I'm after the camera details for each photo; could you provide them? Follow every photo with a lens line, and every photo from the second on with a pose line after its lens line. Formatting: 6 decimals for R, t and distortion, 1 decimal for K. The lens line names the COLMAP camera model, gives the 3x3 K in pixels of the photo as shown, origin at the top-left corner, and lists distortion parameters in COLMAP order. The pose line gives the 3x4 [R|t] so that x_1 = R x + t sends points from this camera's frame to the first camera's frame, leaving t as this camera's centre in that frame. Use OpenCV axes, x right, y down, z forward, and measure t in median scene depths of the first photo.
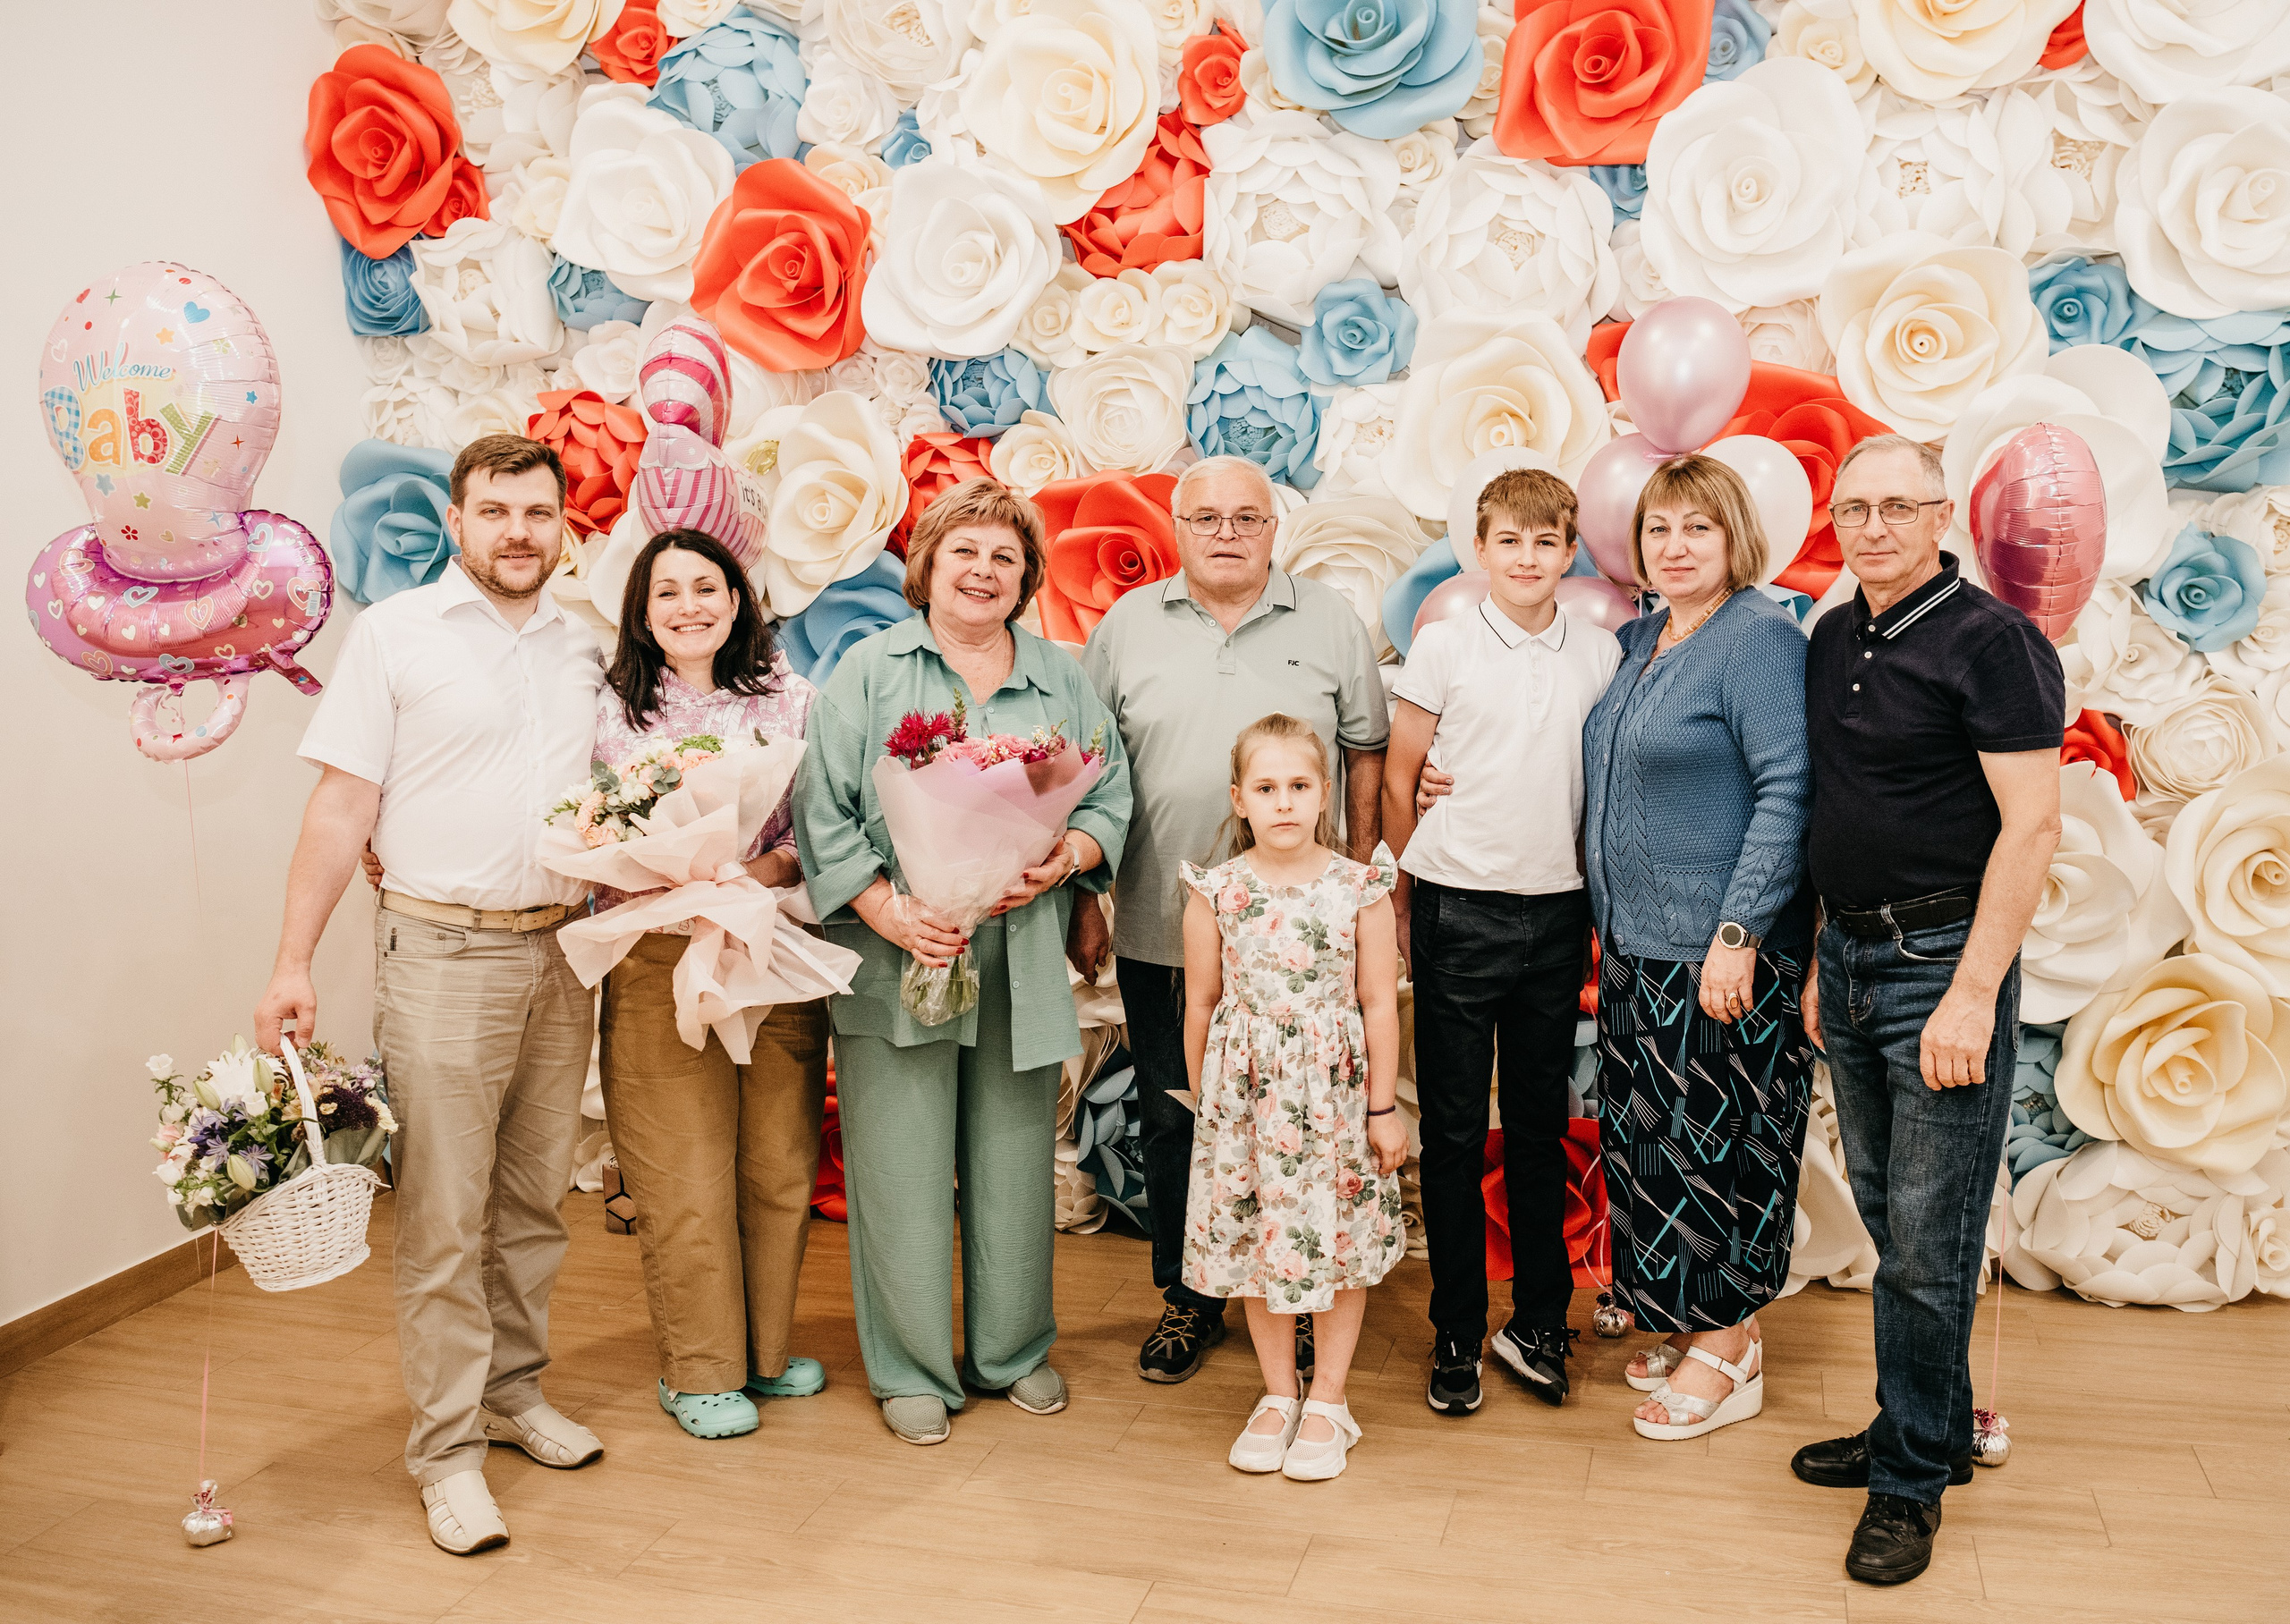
lens RADIAL K [[2025.7, 0, 1229.0], [0, 2025.7, 814.0], [0, 0, 1]] dist [-0.069154, 0.009082]
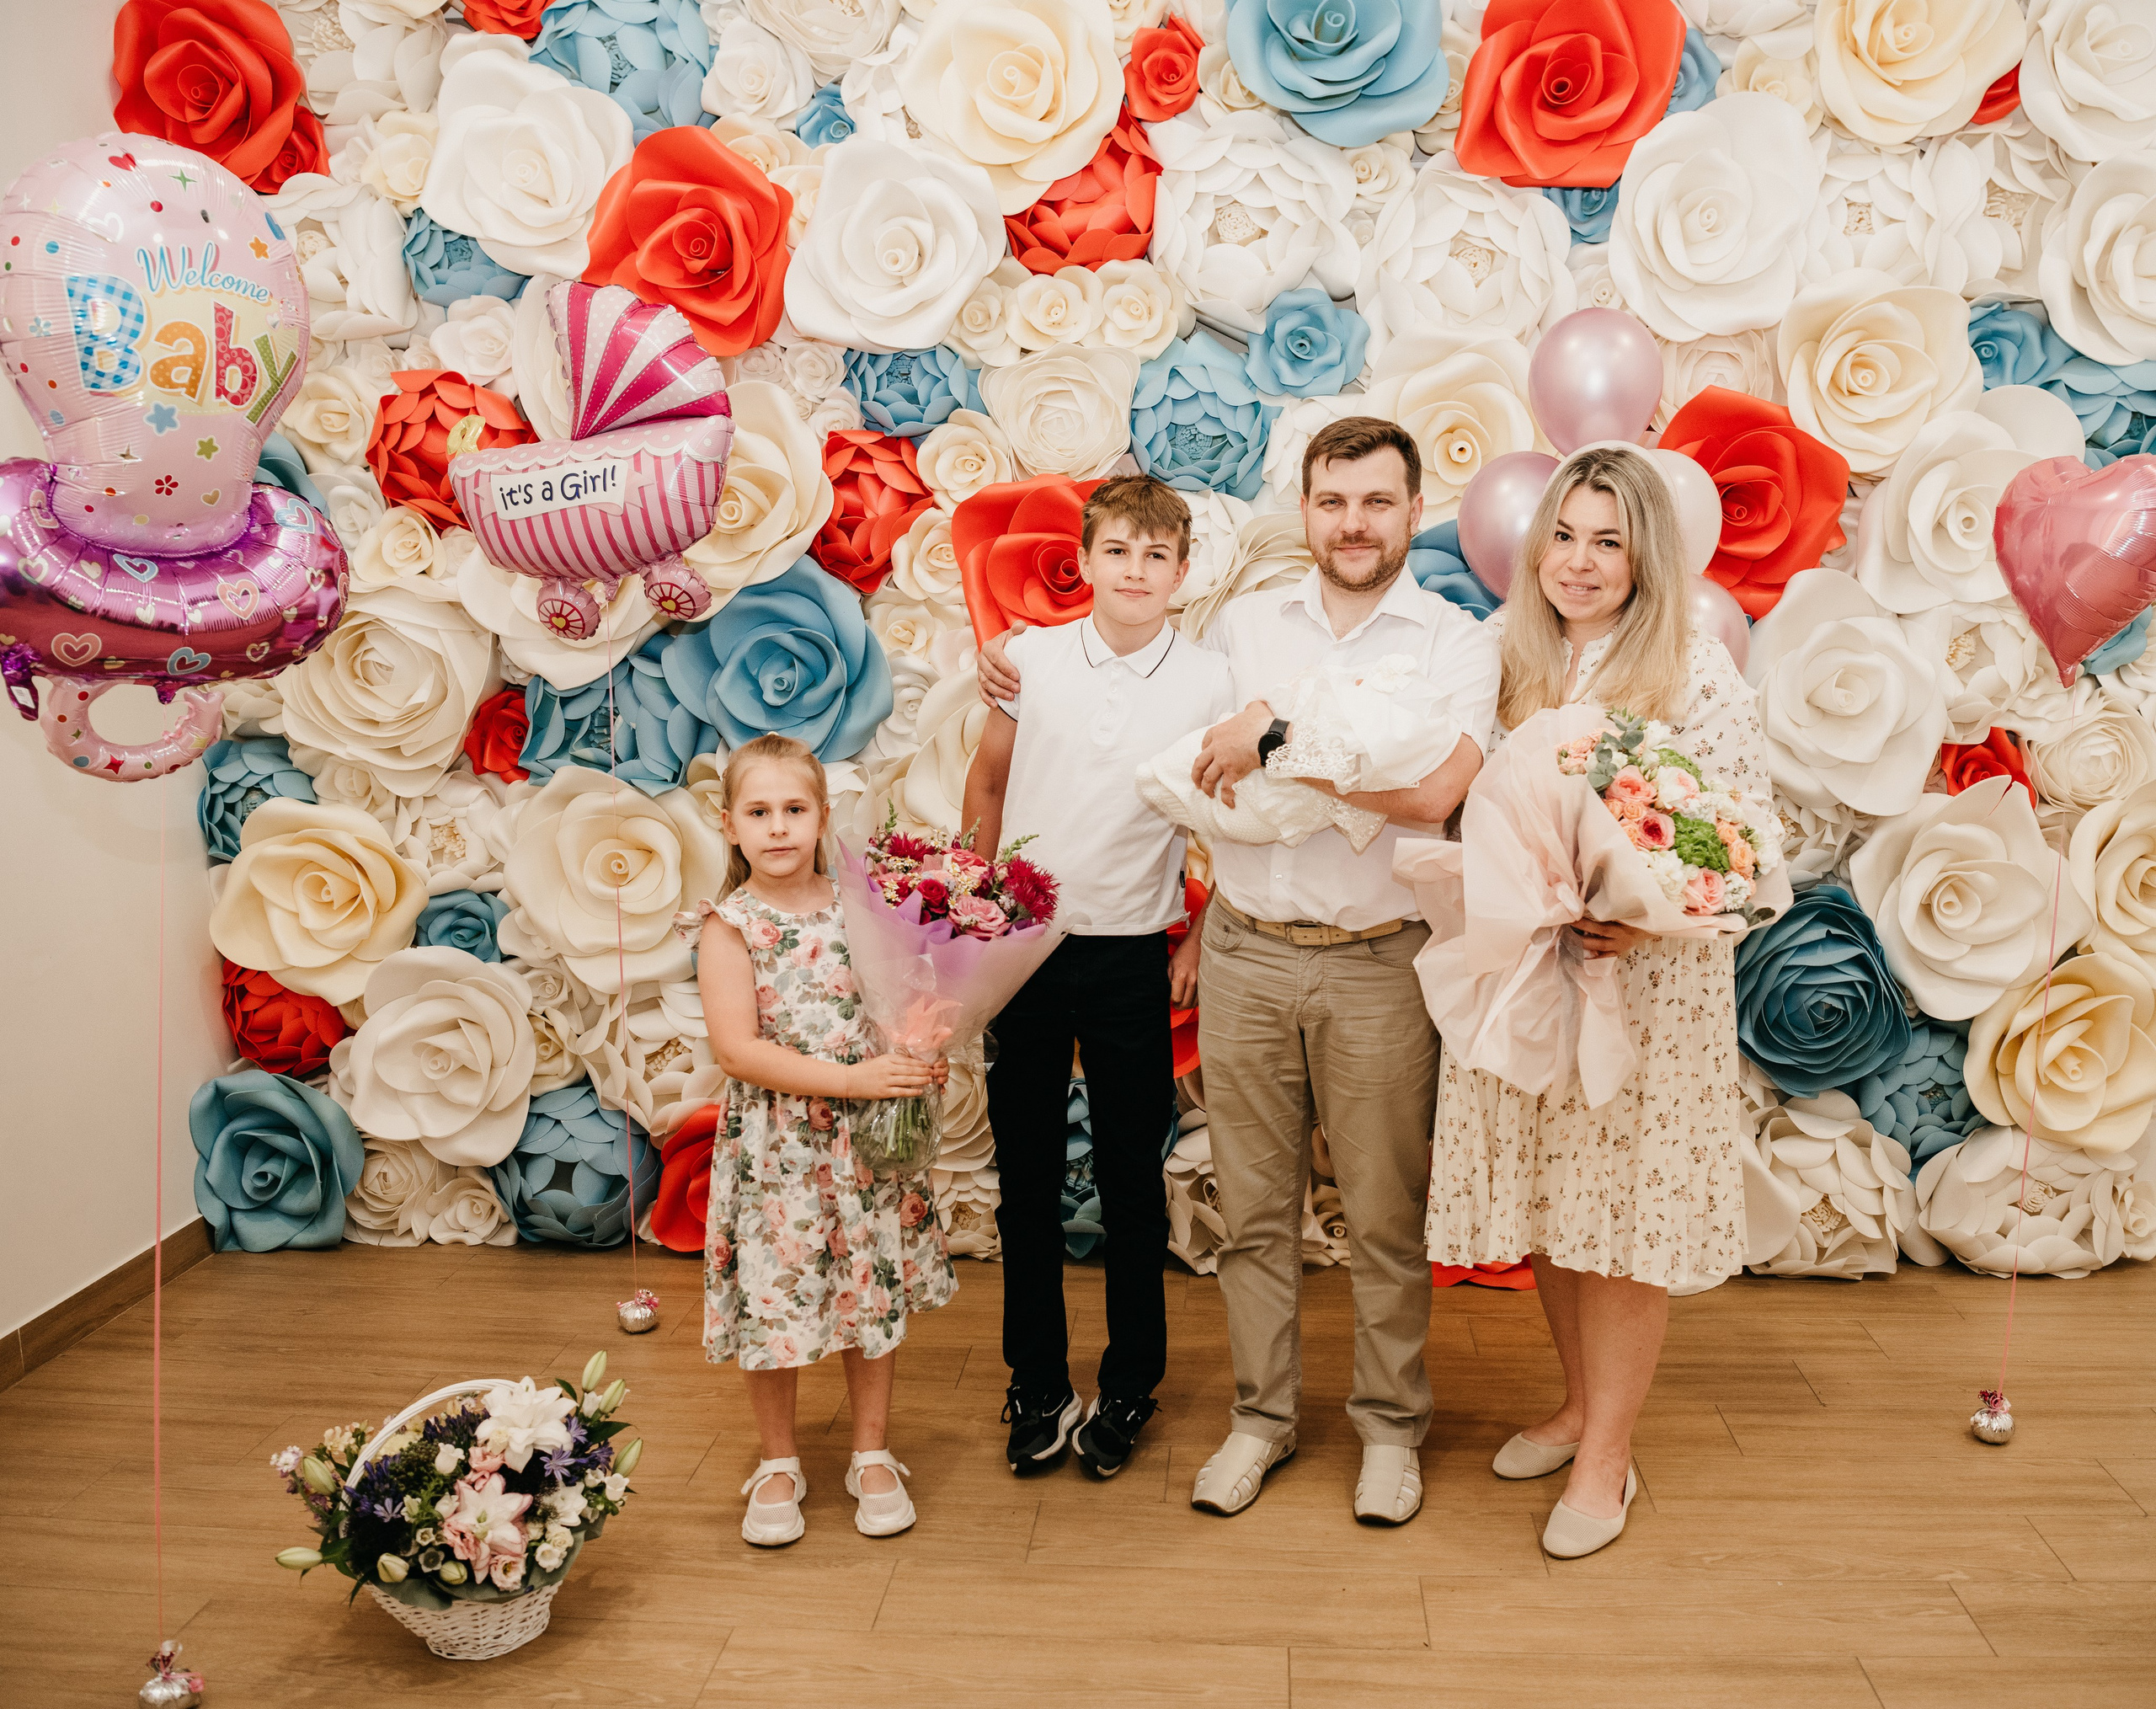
lens RADIAL K [[1843.2, 0, 1171.2], [0, 1843.2, 854.0], [0, 0, 1]] dist [-0.071908, 0.017577]
pose [[0.976429, -0.012099, 0.215502, -0.196034], [0.007632, 0.999739, 0.021547, -0.007726], [-0.215706, -0.019395, 0.976266, 0.130441]]
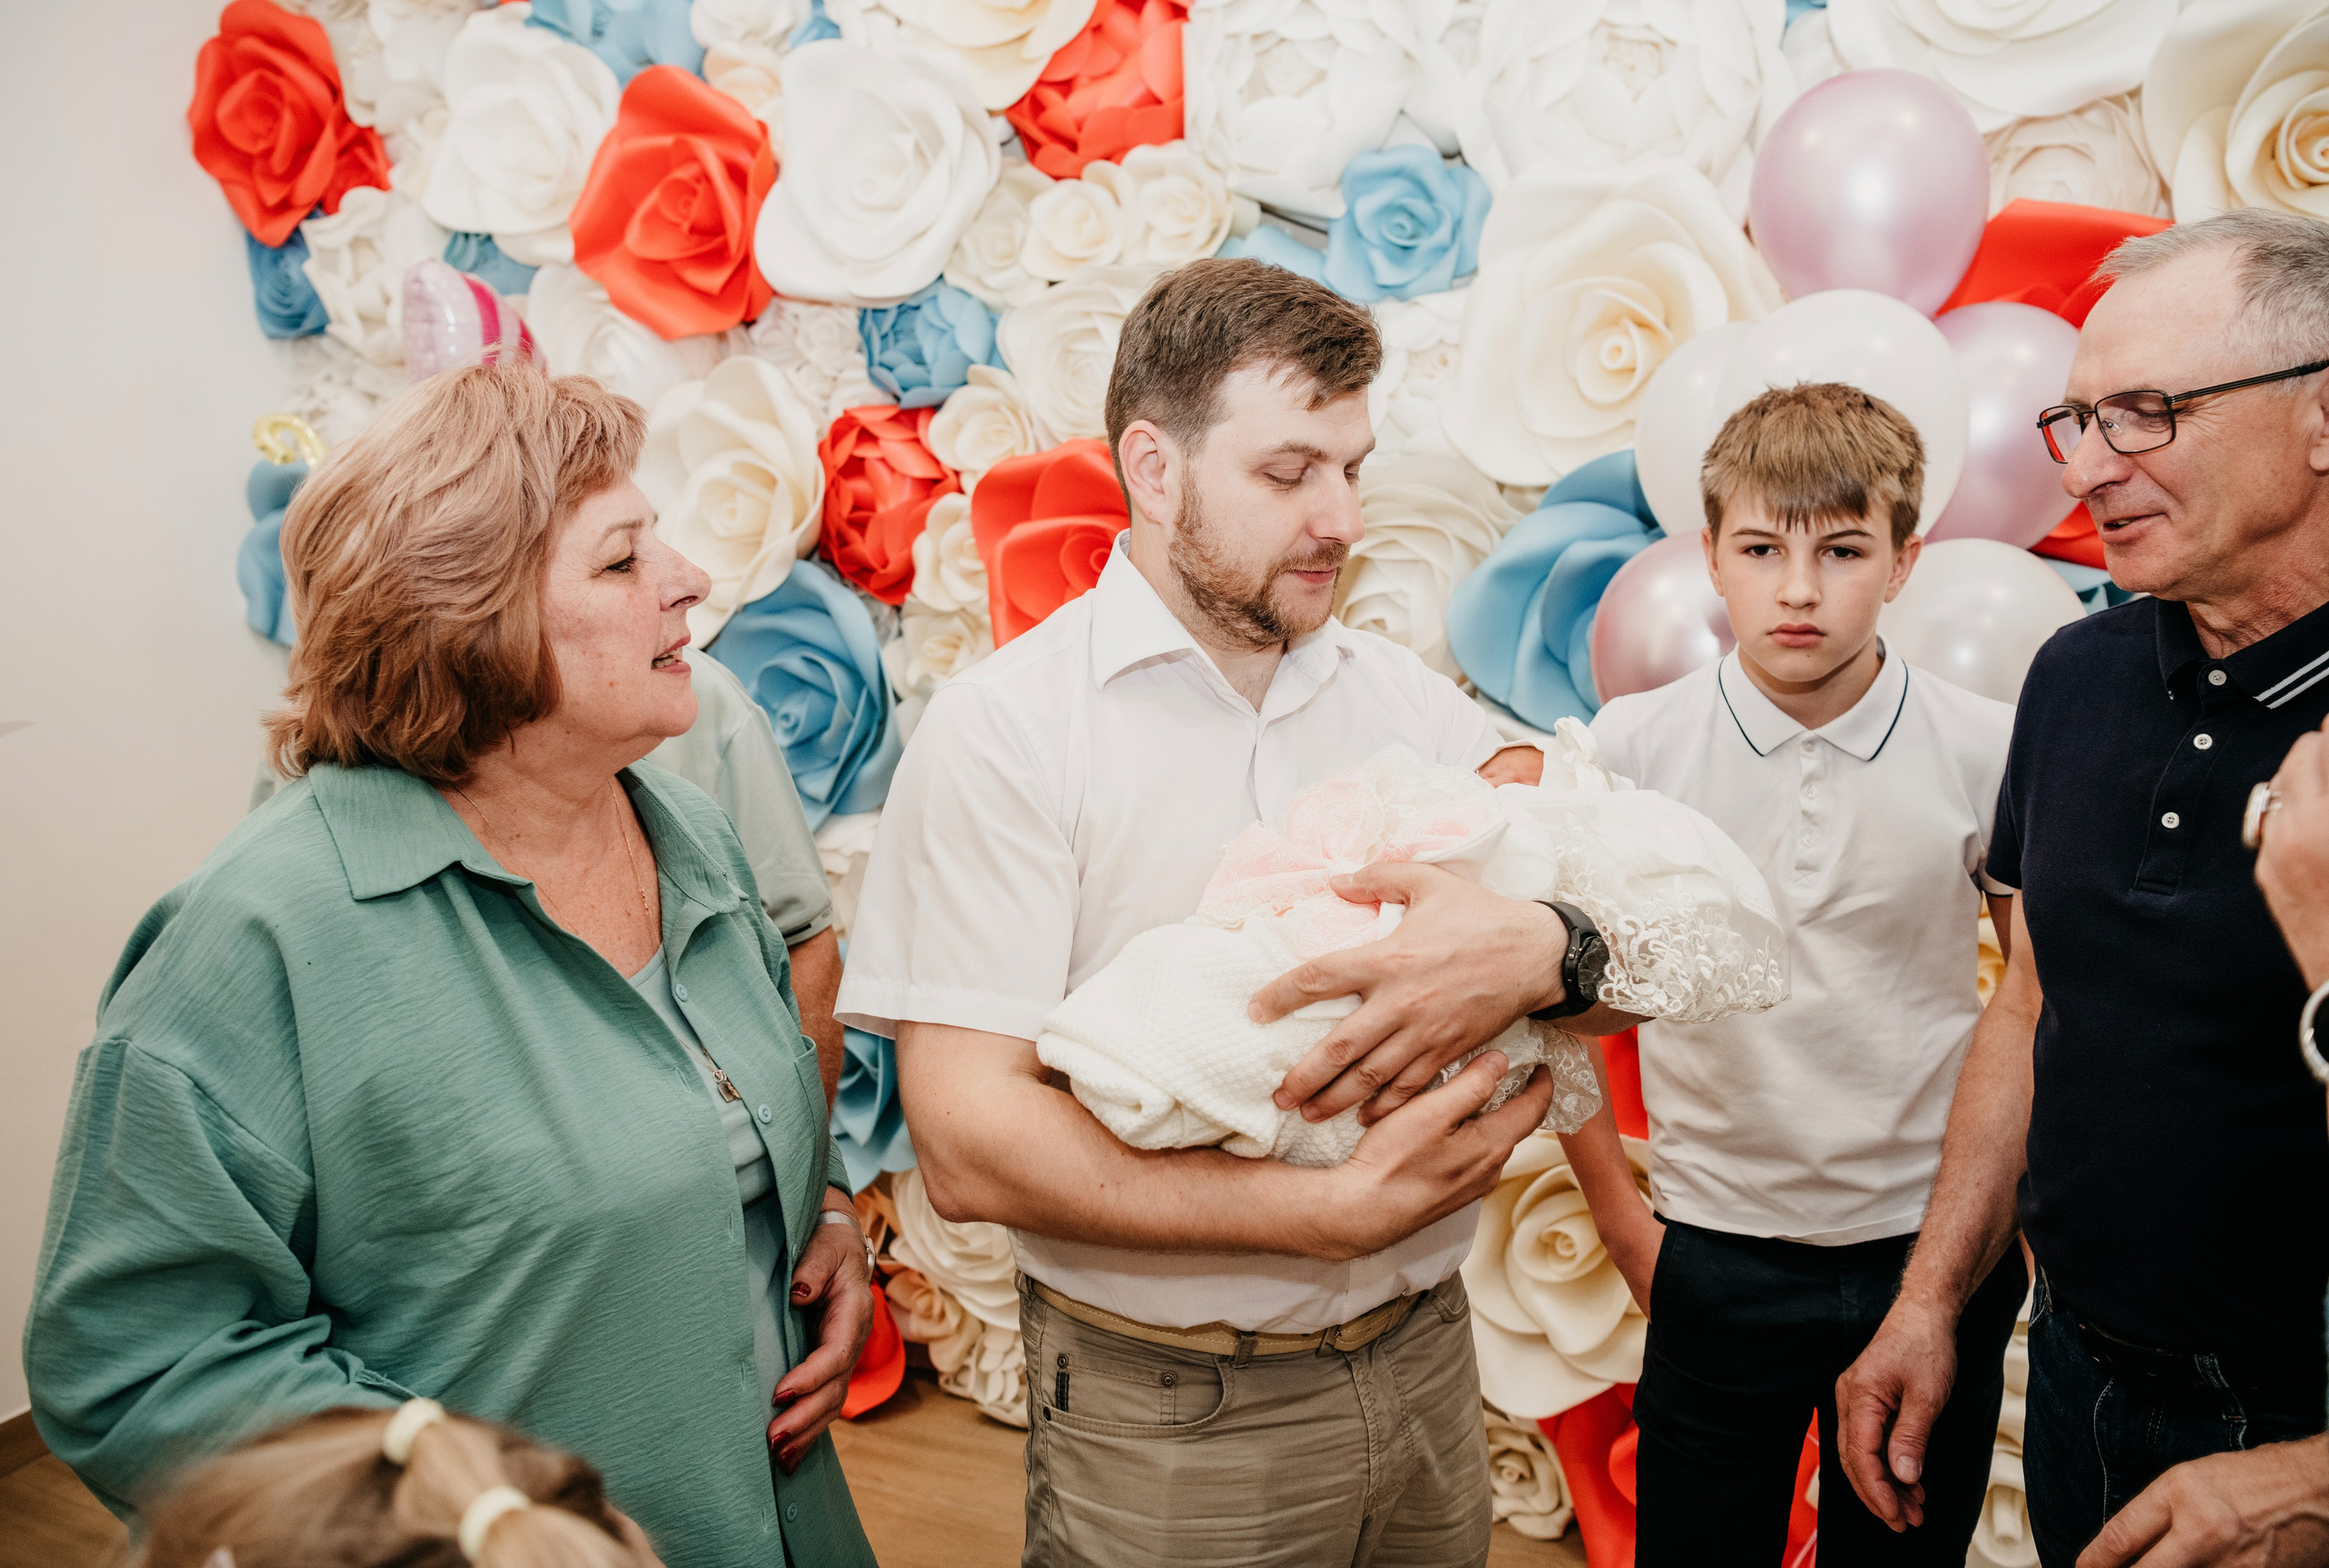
lens RADIAL K [[1703.9, 0, 1125.4], [0, 1703.9, 764.6], [0, 0, 1]] dist [-0.090242, 0.043921]
pose [[0.979015, -0.016289, -0.203136, 0.082546], [0.015719, 0.999867, -0.004420, -0.050218], [0.203181, 0.001134, 0.979140, 0.408690]]
